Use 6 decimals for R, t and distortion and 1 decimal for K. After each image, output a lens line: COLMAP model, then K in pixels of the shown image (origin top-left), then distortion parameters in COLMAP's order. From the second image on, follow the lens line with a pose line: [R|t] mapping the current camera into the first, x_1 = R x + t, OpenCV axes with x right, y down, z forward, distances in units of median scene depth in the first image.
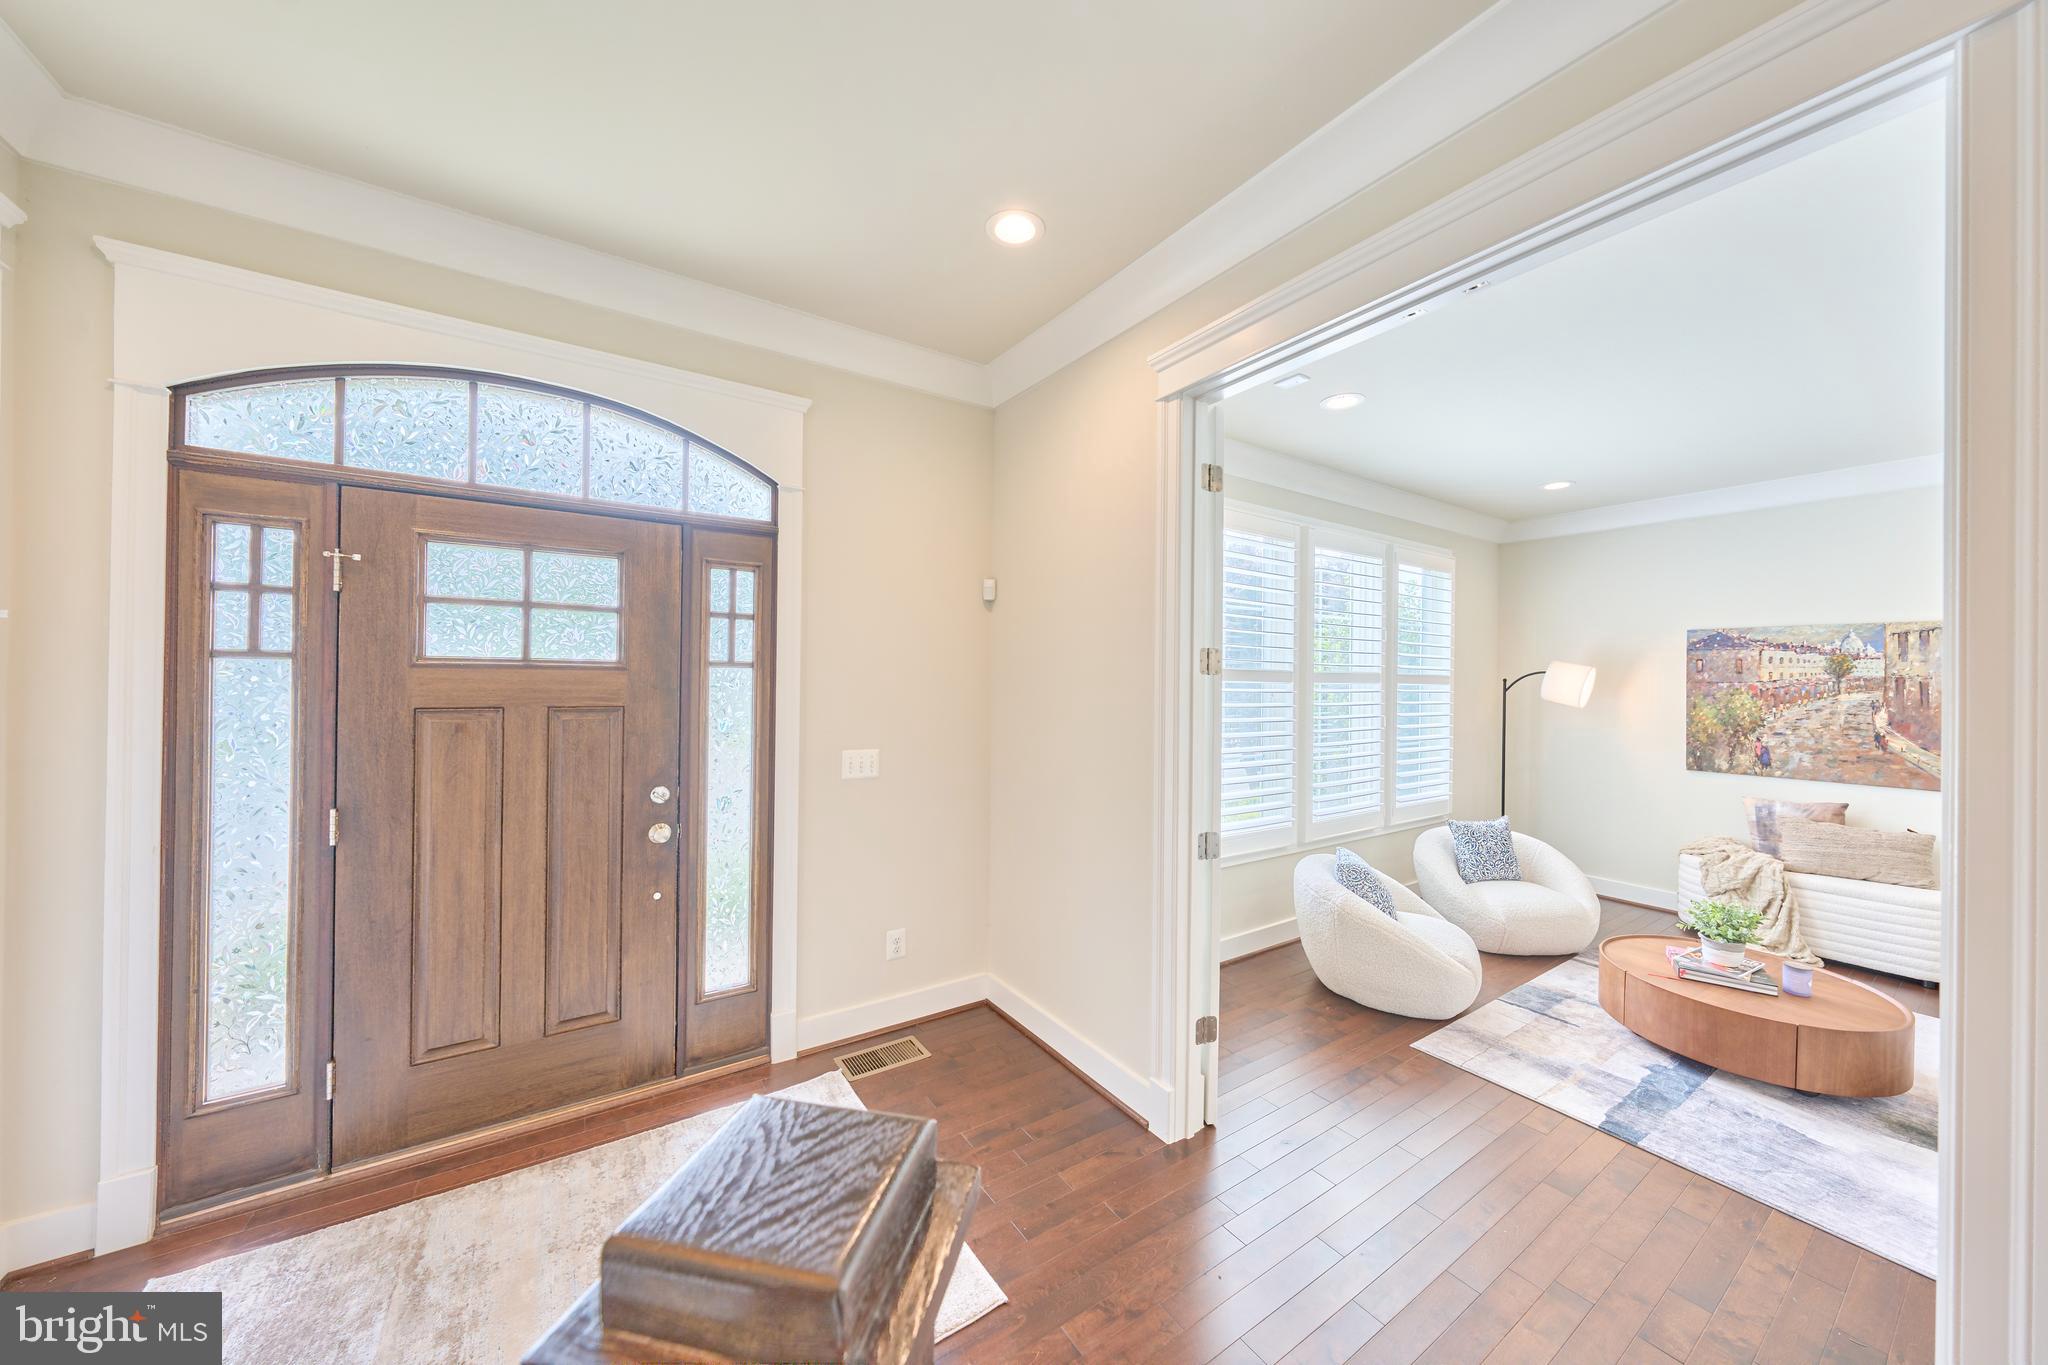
lens RADIAL K [[697.2, 0, 1023.3], [0, 697.2, 678.0], [0, 0, 1]] dist [-0.002935, 0.000206]
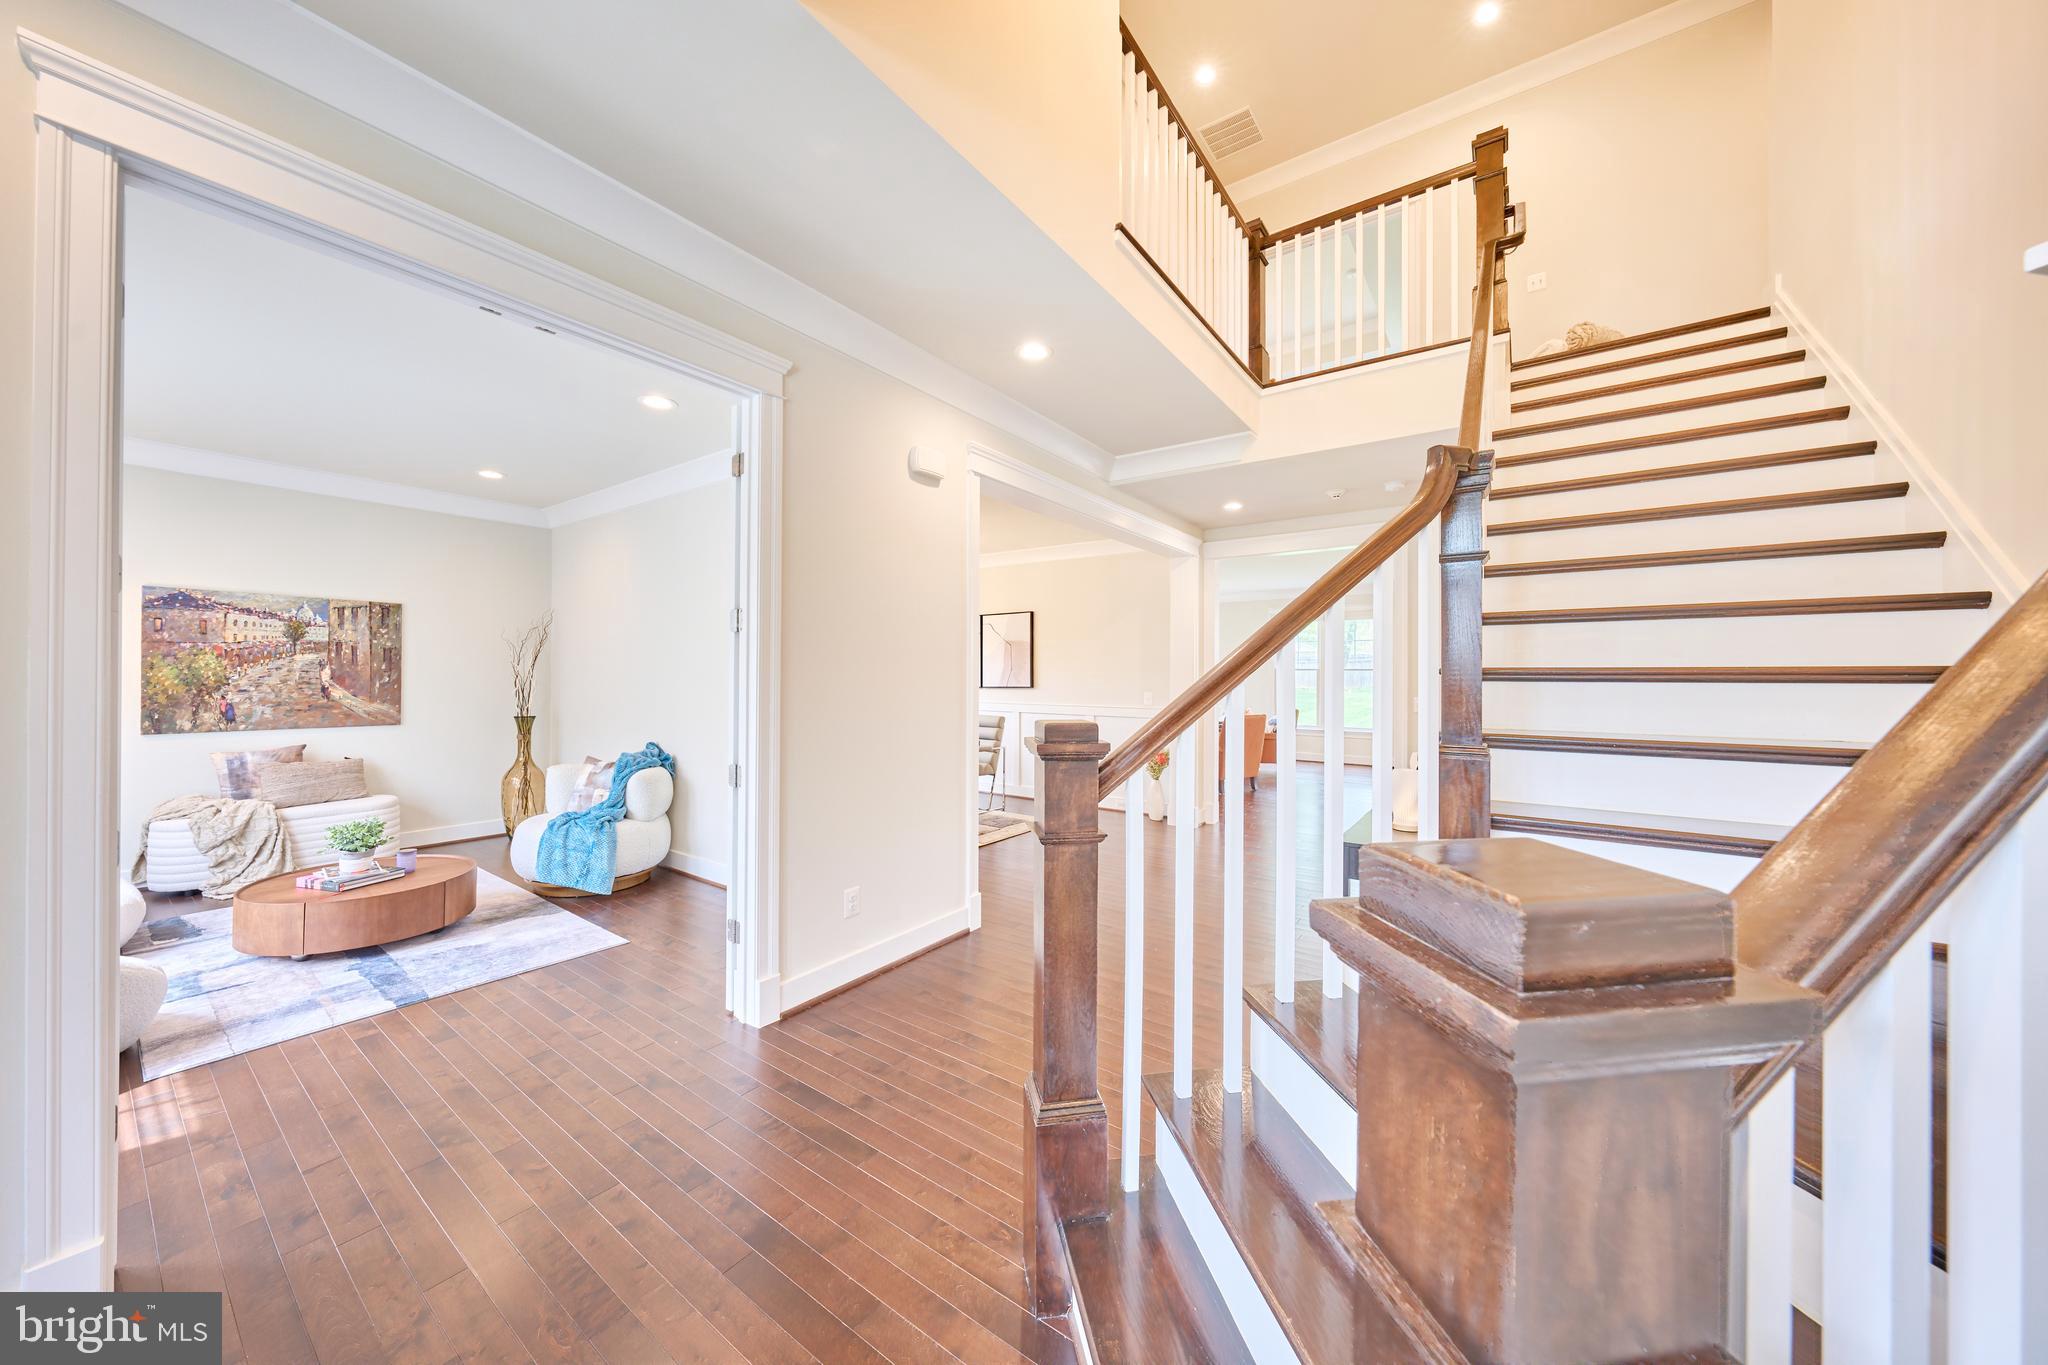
lens RADIAL K [[689.2, 0, 1024.7], [0, 689.2, 675.3], [0, 0, 1]] dist [-0.001645, -0.000065]
pose [[-0.360831, -0.011529, 0.932560, -0.481204], [-0.011030, 0.999906, 0.008094, 0.044378], [-0.932566, -0.007366, -0.360924, 0.321318]]
